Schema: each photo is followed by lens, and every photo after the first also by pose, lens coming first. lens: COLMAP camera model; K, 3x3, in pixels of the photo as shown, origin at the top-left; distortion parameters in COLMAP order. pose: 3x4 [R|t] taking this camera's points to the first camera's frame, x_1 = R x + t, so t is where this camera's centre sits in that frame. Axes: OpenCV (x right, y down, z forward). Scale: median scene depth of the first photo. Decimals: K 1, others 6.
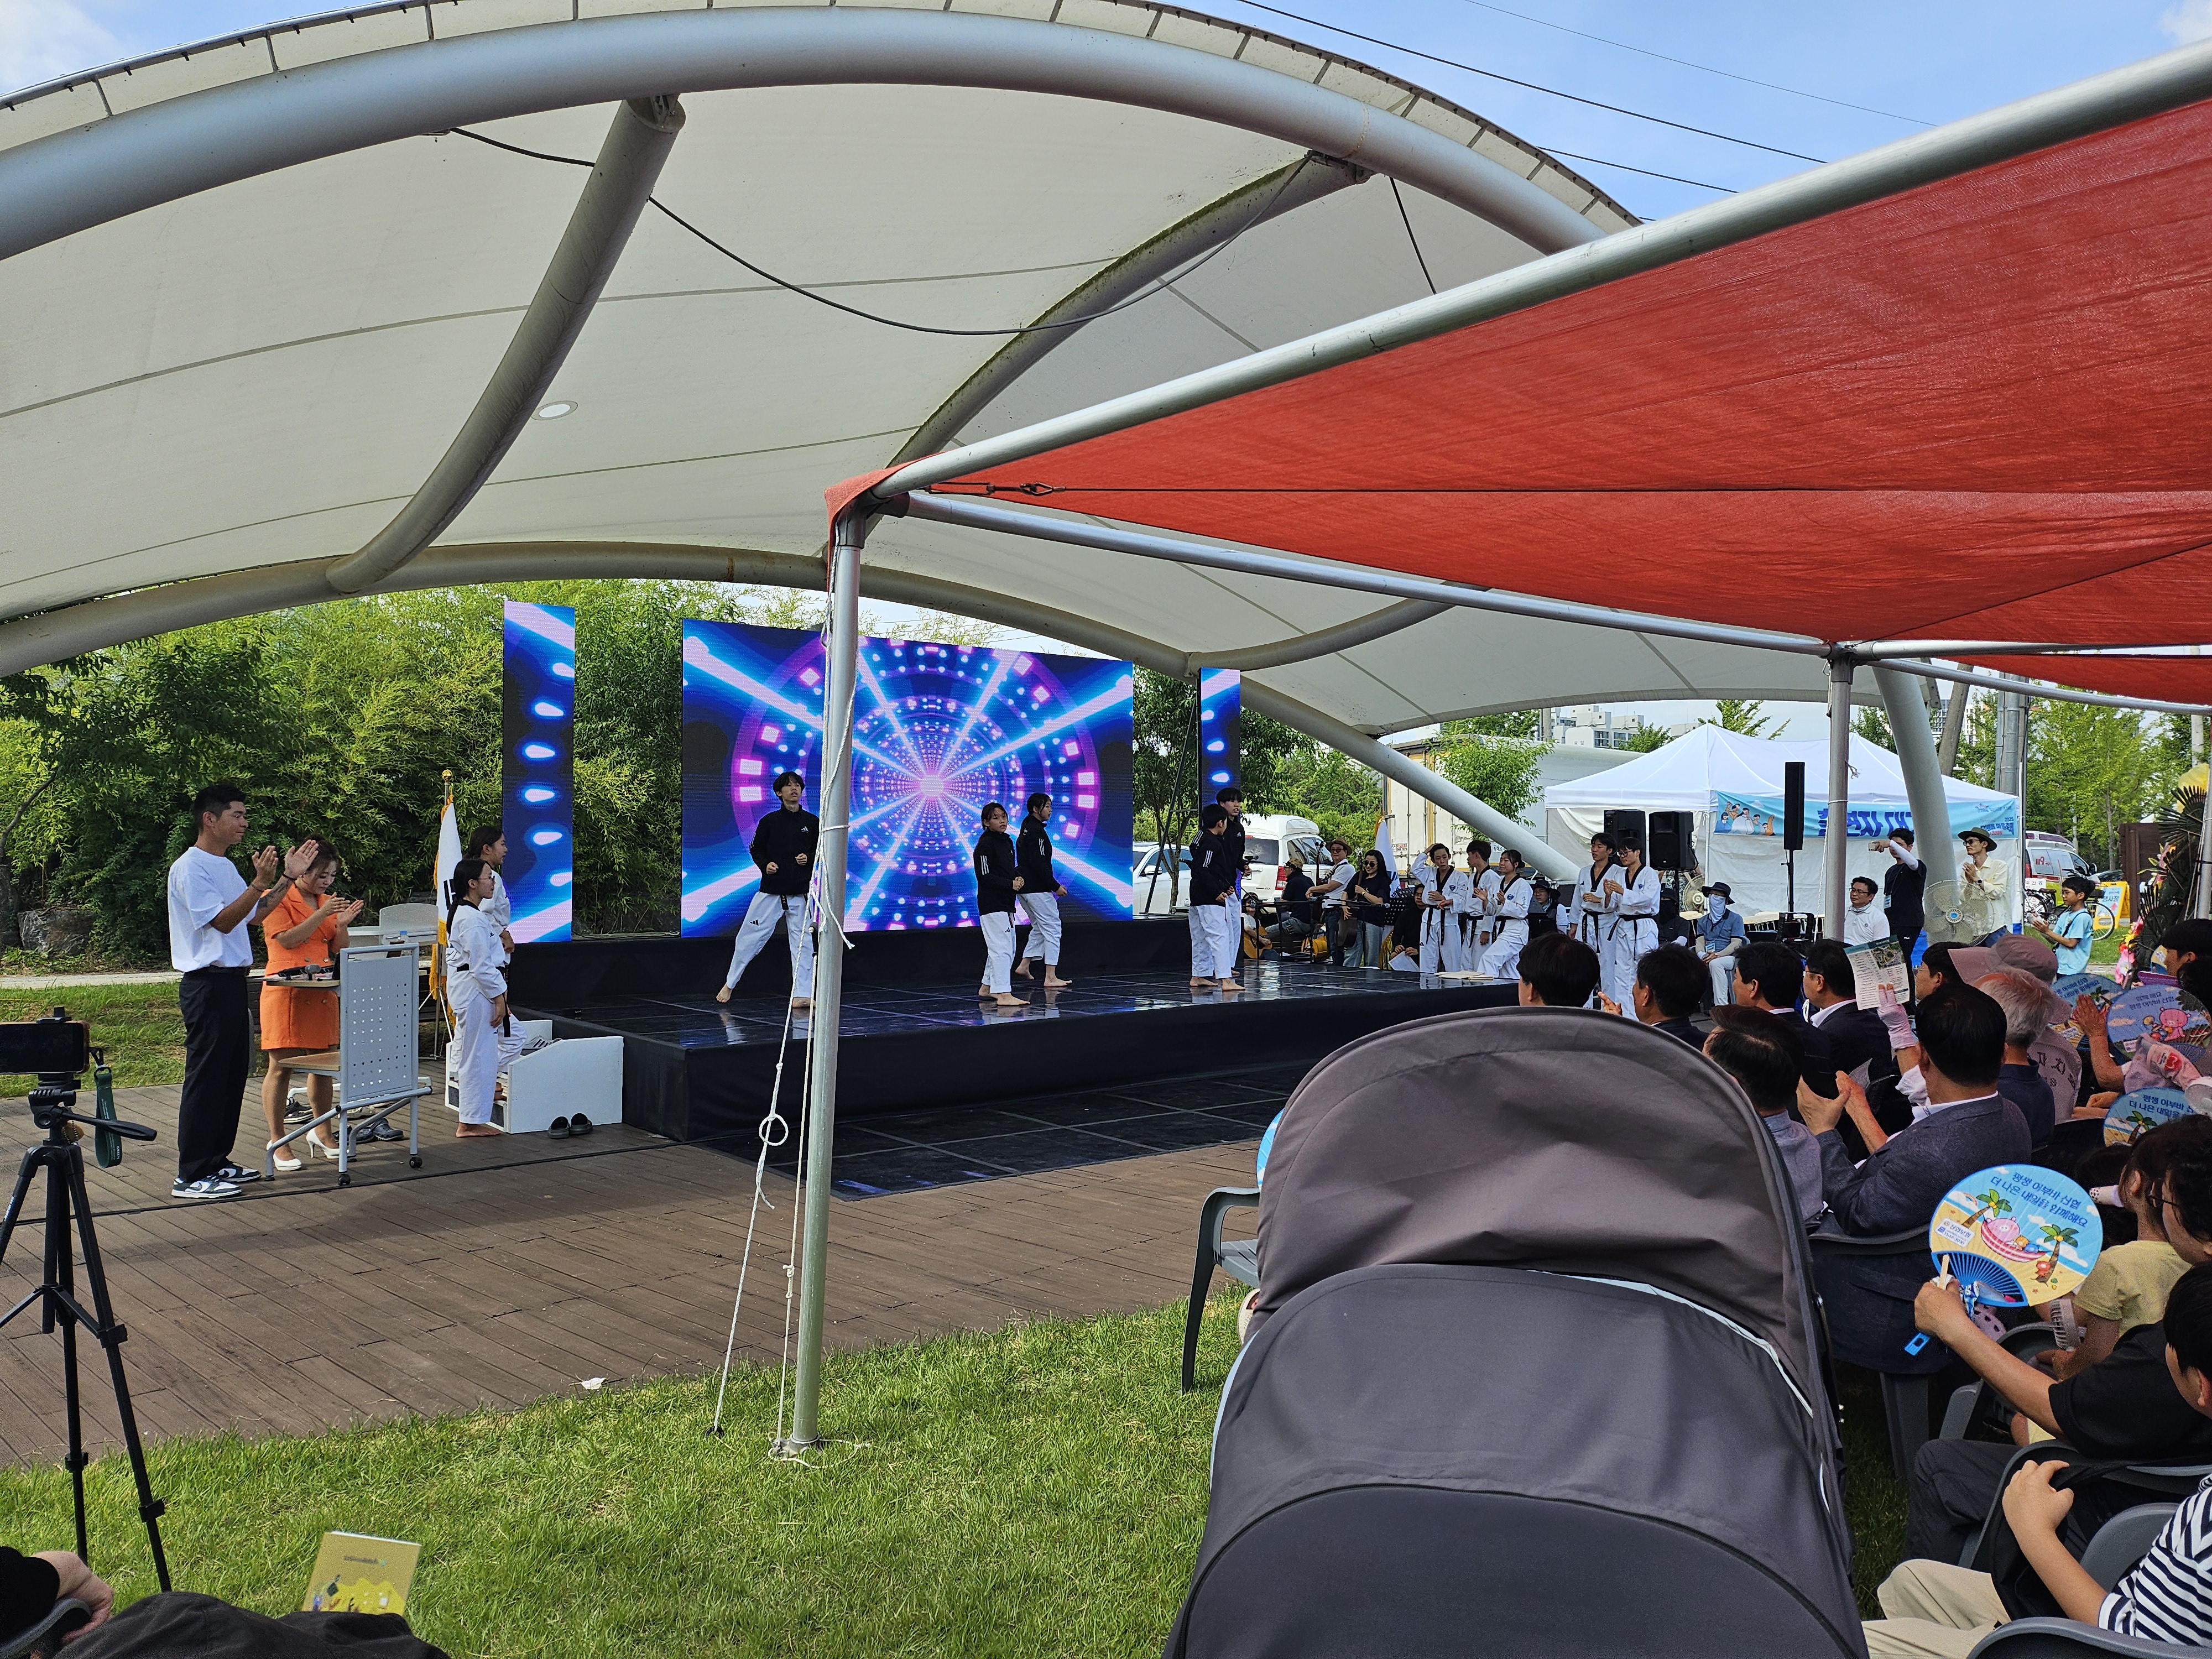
lens RADIAL K [[1534.3, 0, 1115.6], [0, 1534.3, 826.9], [0, 0, 1]] dist [0.068523, -0.070634]
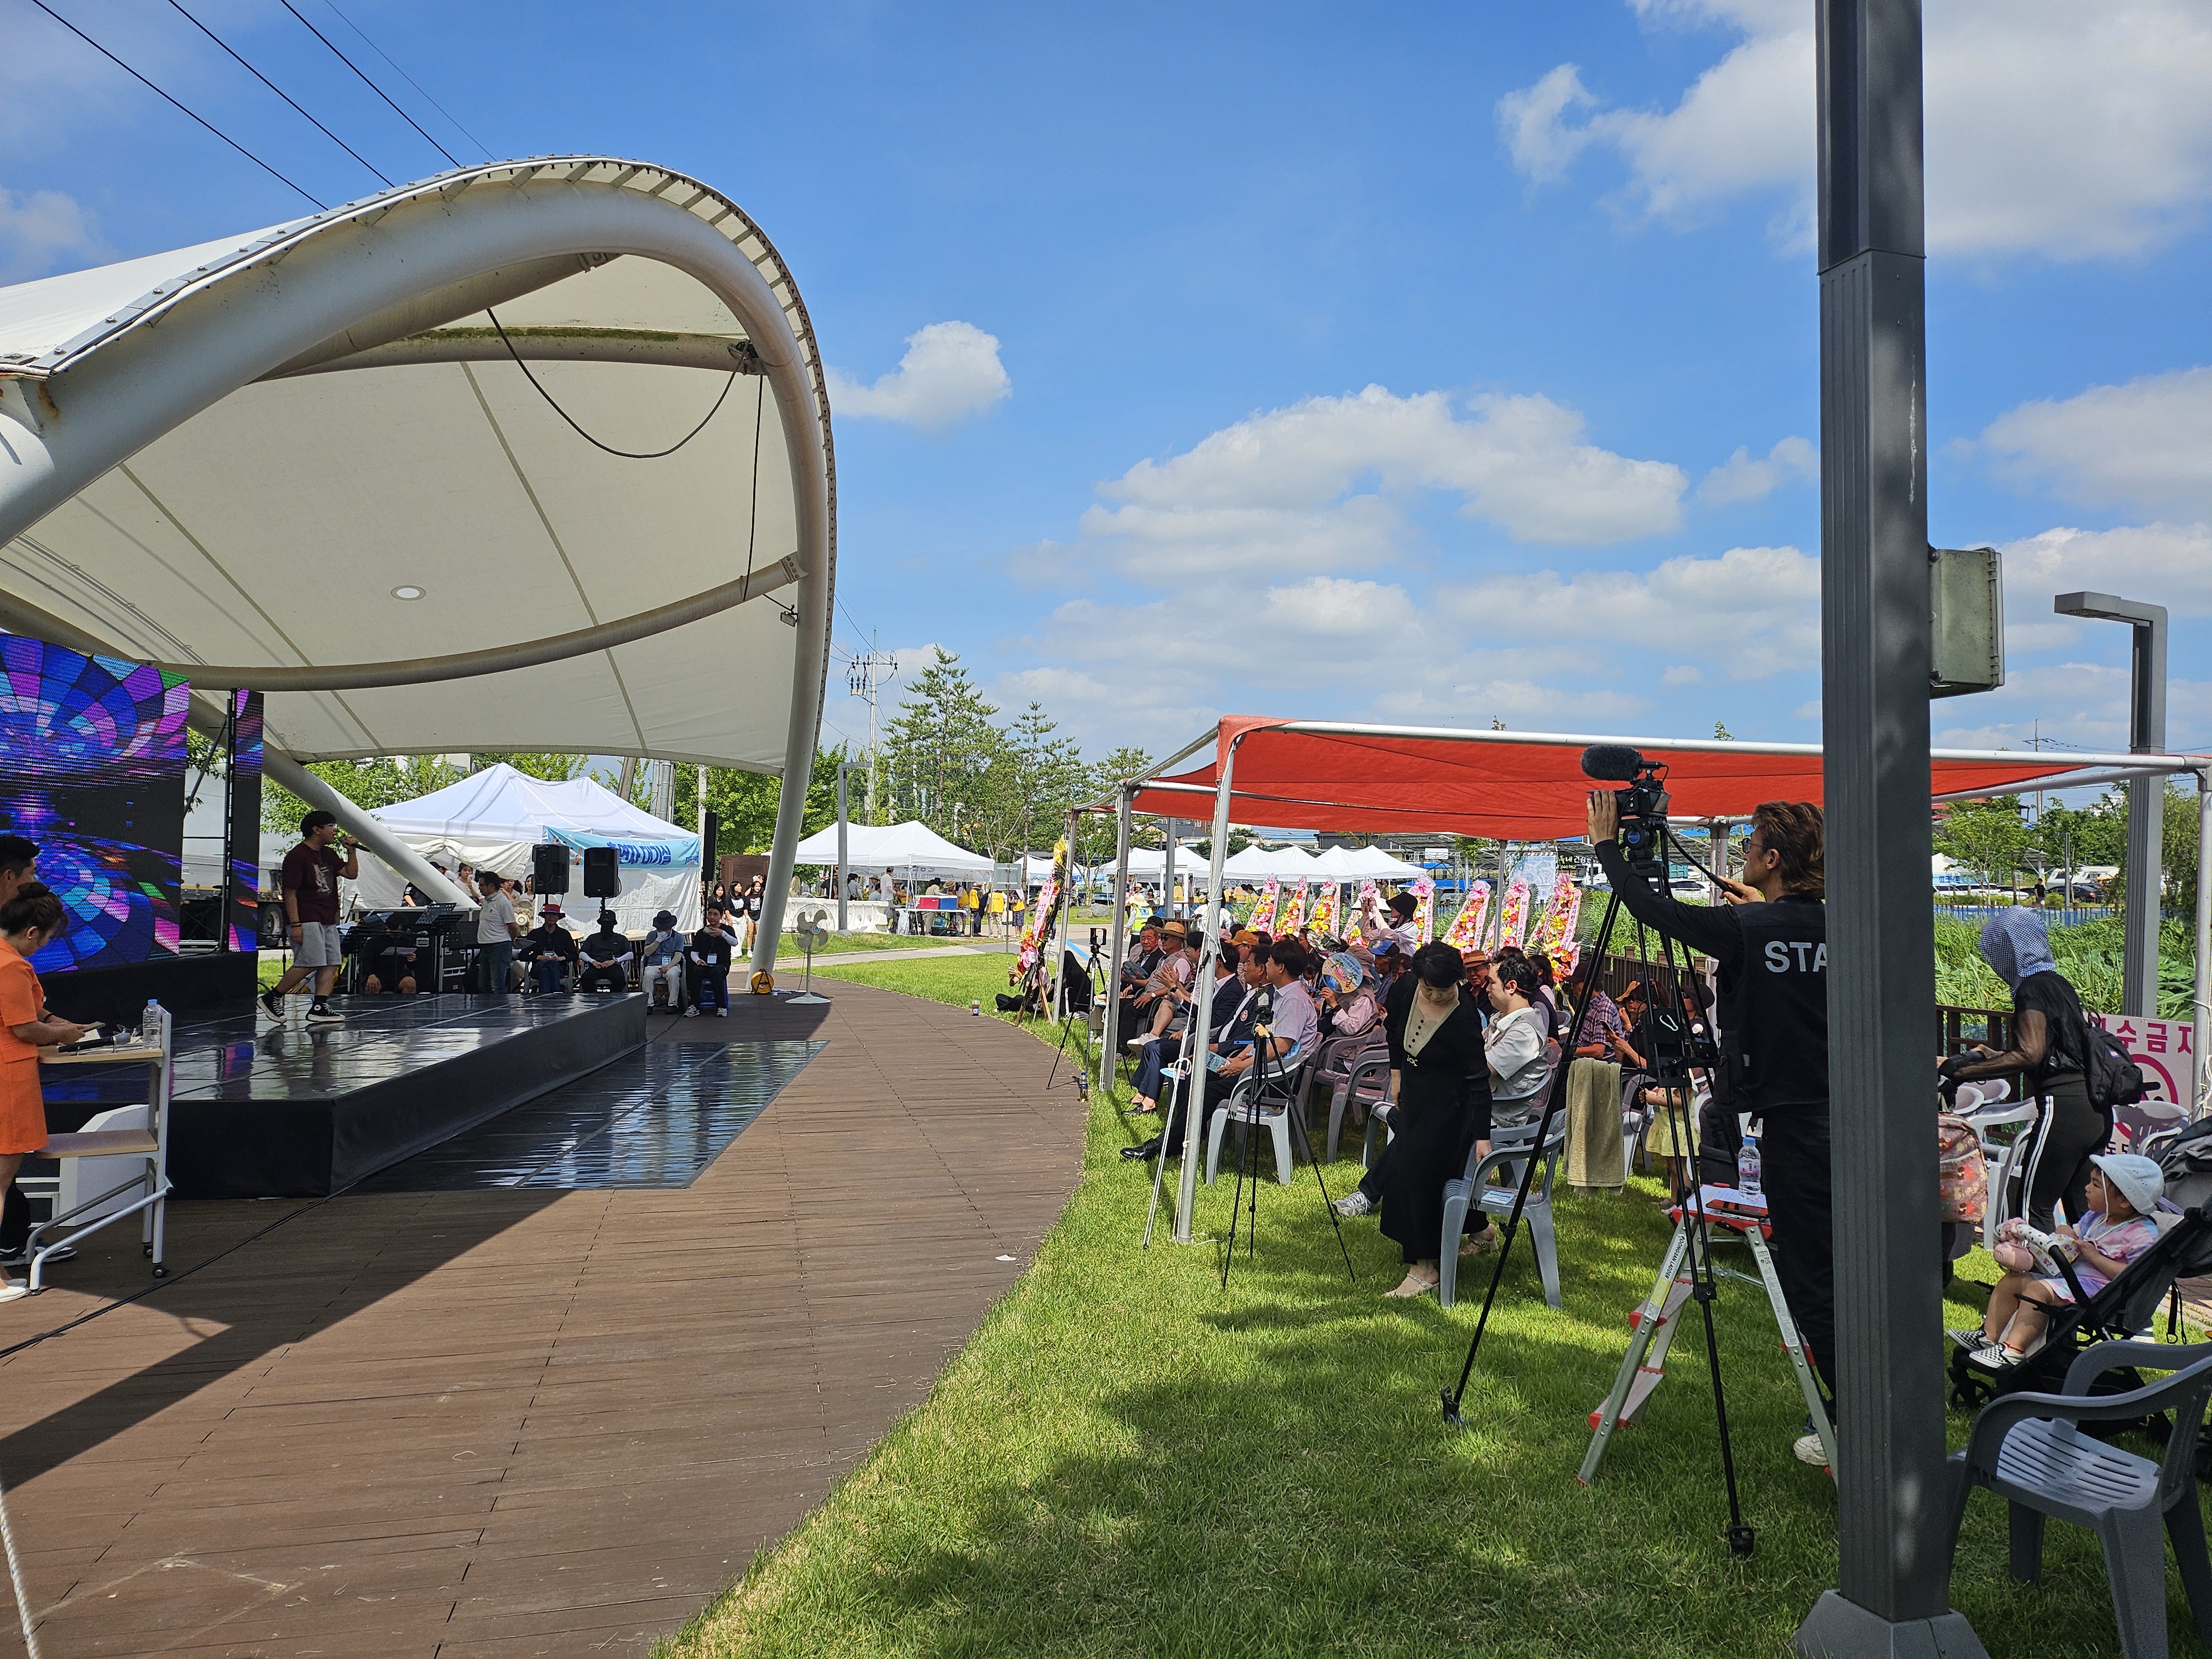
lens RADIAL K [[1534.3, 0, 1116.8], [0, 1534.3, 813.6], [0, 0, 1]] dist [0.068523, -0.070634]
pose [[0.544975, 0.039206, 0.837535, -0.454993], [-0.024717, 0.999223, -0.030692, -0.010846], [-0.838088, -0.003975, 0.545521, 0.022540]]
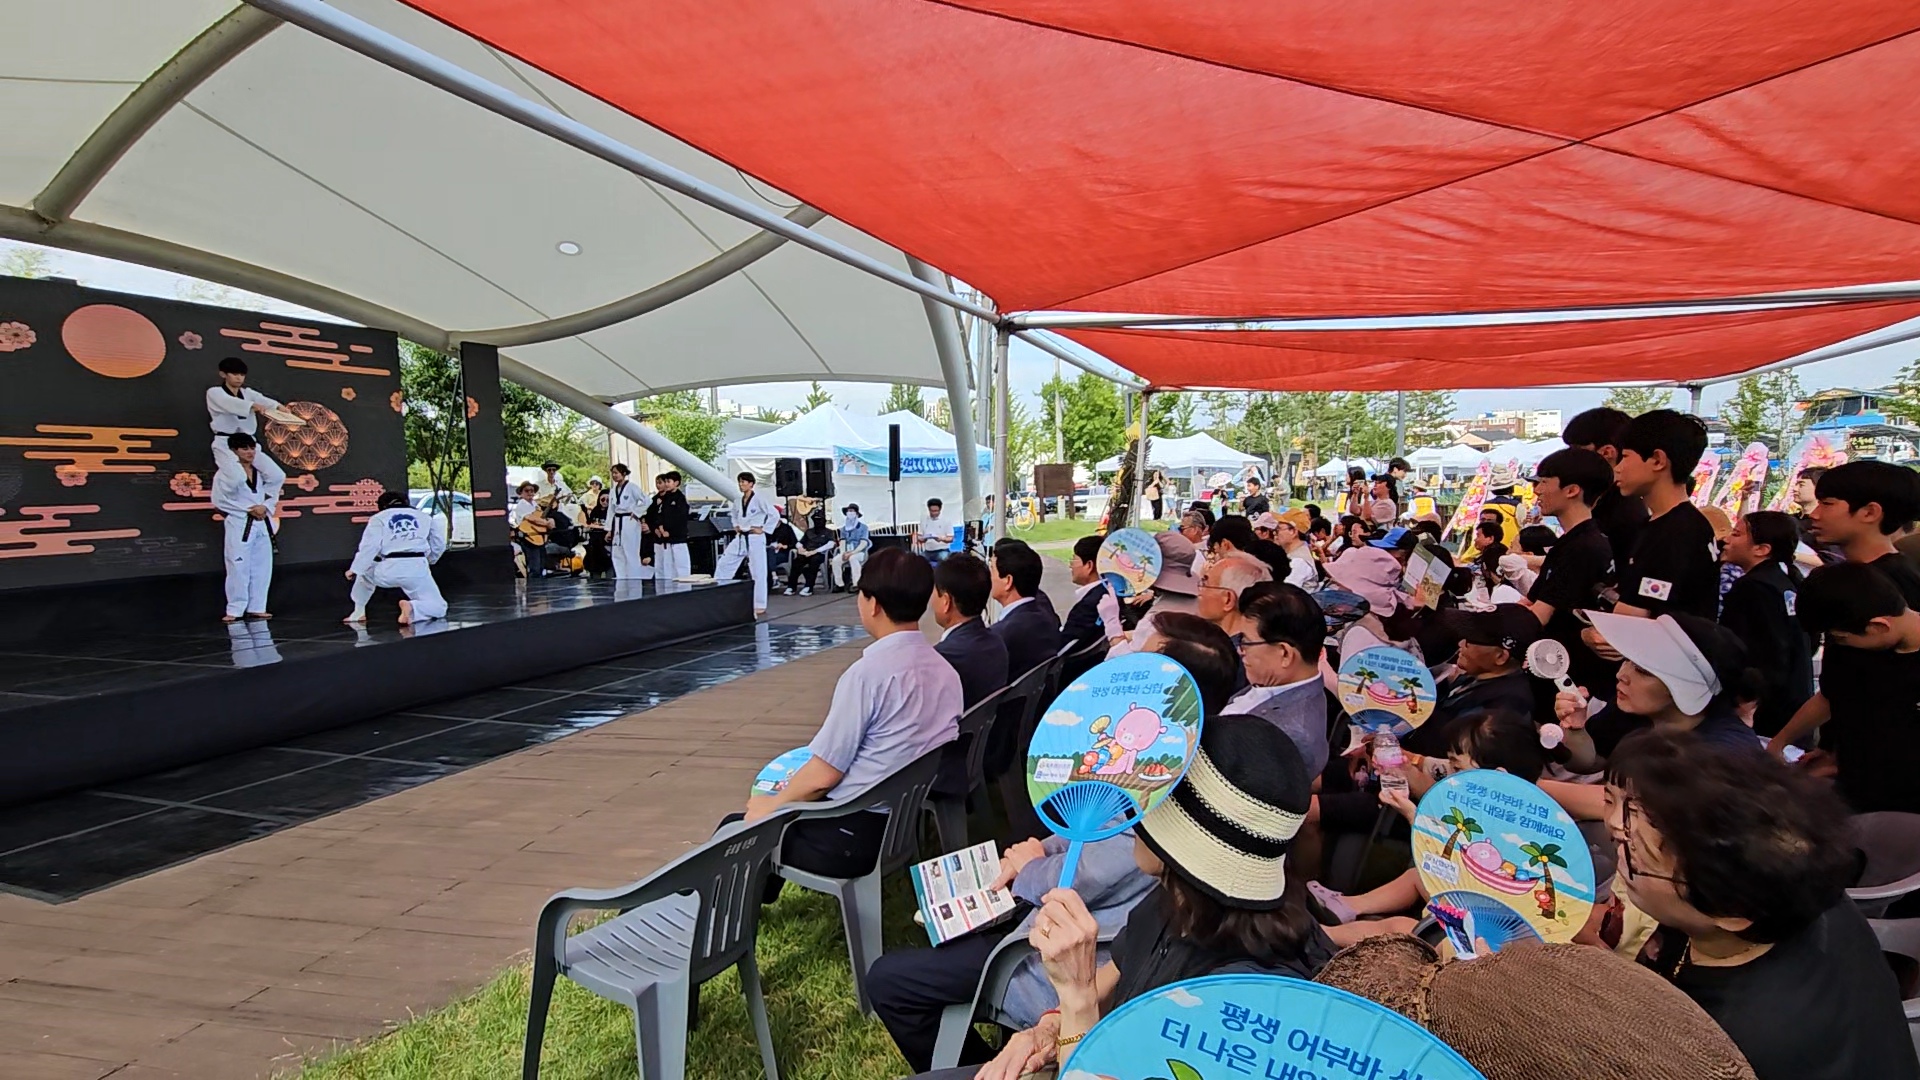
lens RADIAL K [[960.7, 0, 955.3], [0, 960.7, 578.2], [0, 0, 1]] dist [-0.000068, -0.000375]
pose [[0.865018, -0.071165, 0.496669, 0.002273], [0.018068, 0.993666, 0.110909, 0.005898], [-0.501416, -0.086964, 0.860825, 0.129569]]
